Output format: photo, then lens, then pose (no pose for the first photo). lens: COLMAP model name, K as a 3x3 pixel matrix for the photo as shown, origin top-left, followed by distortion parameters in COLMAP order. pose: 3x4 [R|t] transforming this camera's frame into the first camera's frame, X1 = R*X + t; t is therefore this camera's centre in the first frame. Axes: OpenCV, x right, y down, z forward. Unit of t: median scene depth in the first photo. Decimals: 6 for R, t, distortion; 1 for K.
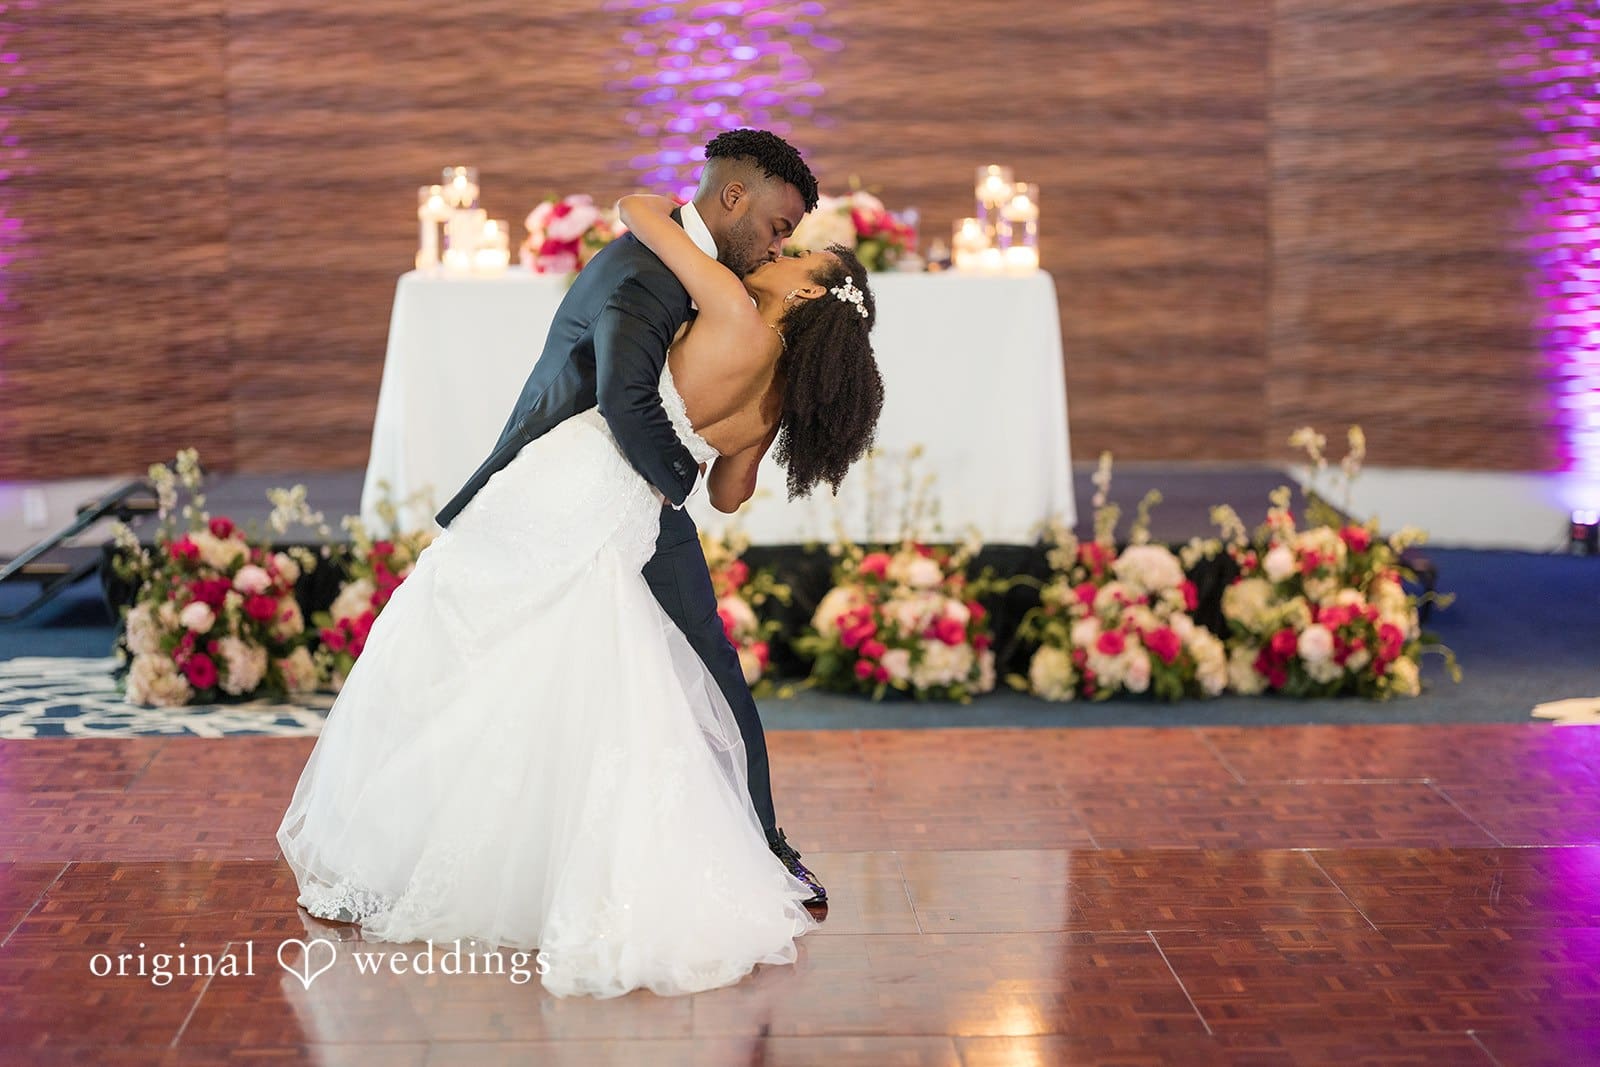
lens RADIAL K [[6430.2, 0, 800.0], [0, 6430.2, 533.5], [0, 0, 1]] dist [0.050158, -1.987846]
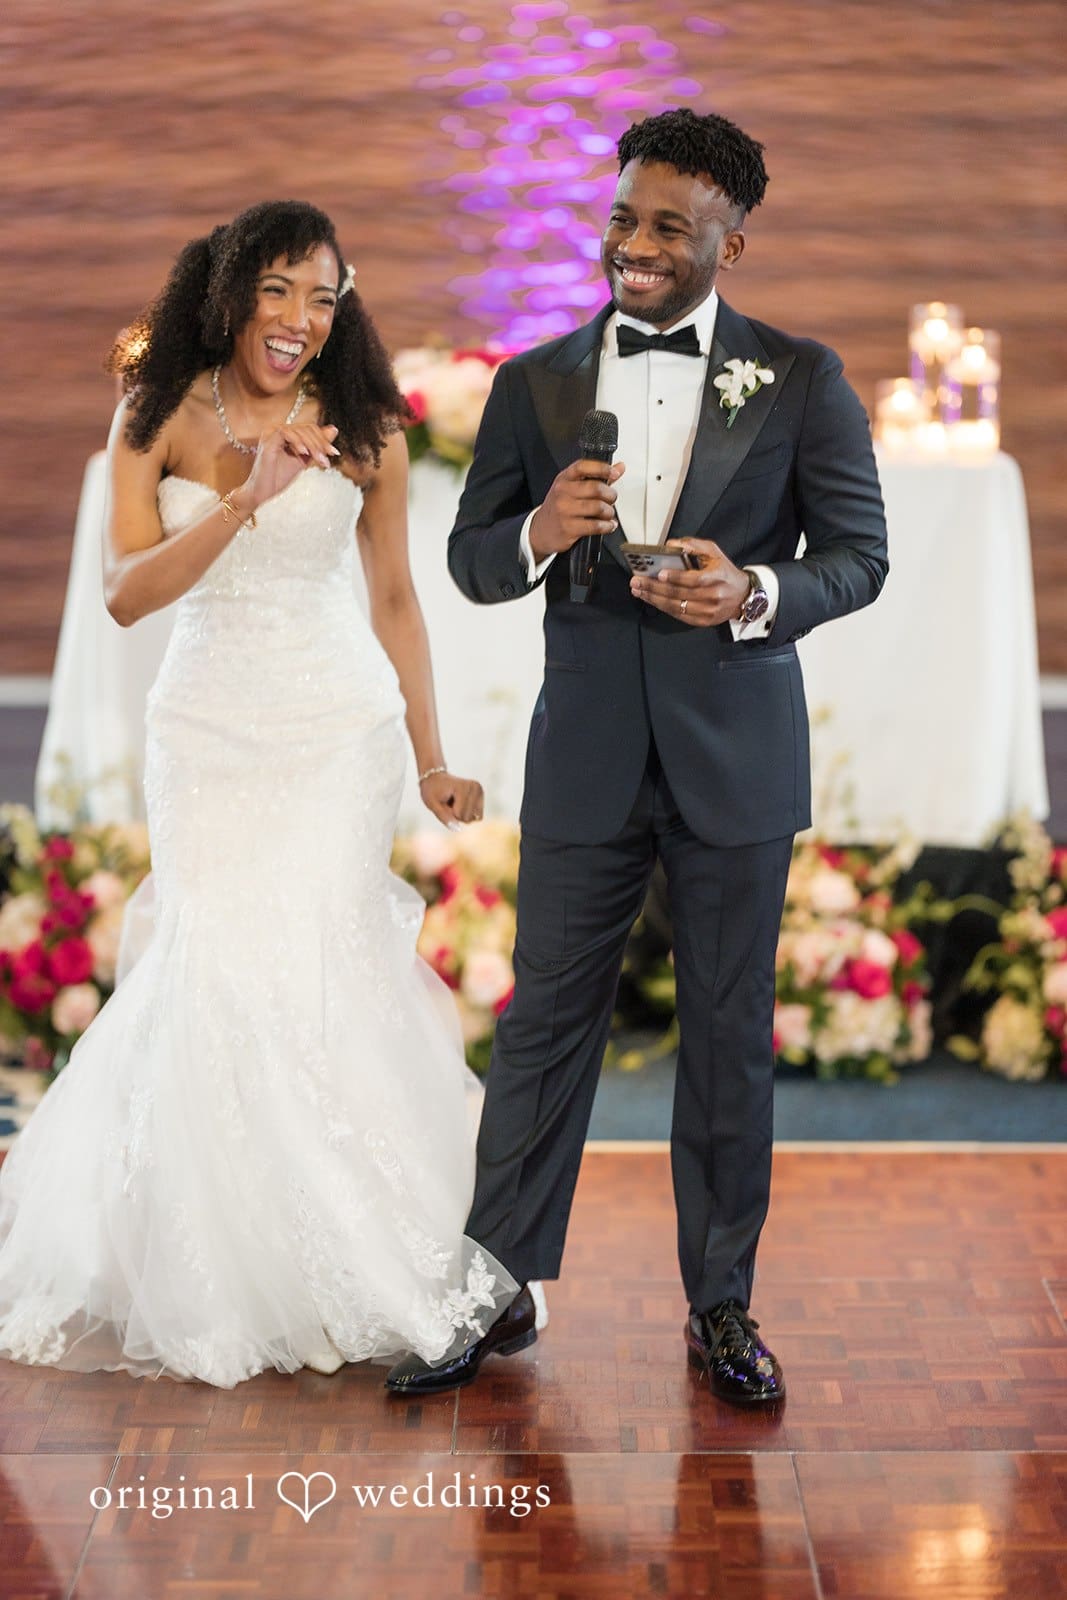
lens RADIAL K [[4387.9, 0, 533.5], [0, 4387.9, 800.0], [0, 0, 1]] dist [0.028186, -0.139213]
pose [[0.999266, 0.009216, -0.037195, 0.004539], [-0.006609, 0.997554, 0.069594, -0.036684], [0.037745, -0.069297, 0.996882, 0.523263]]
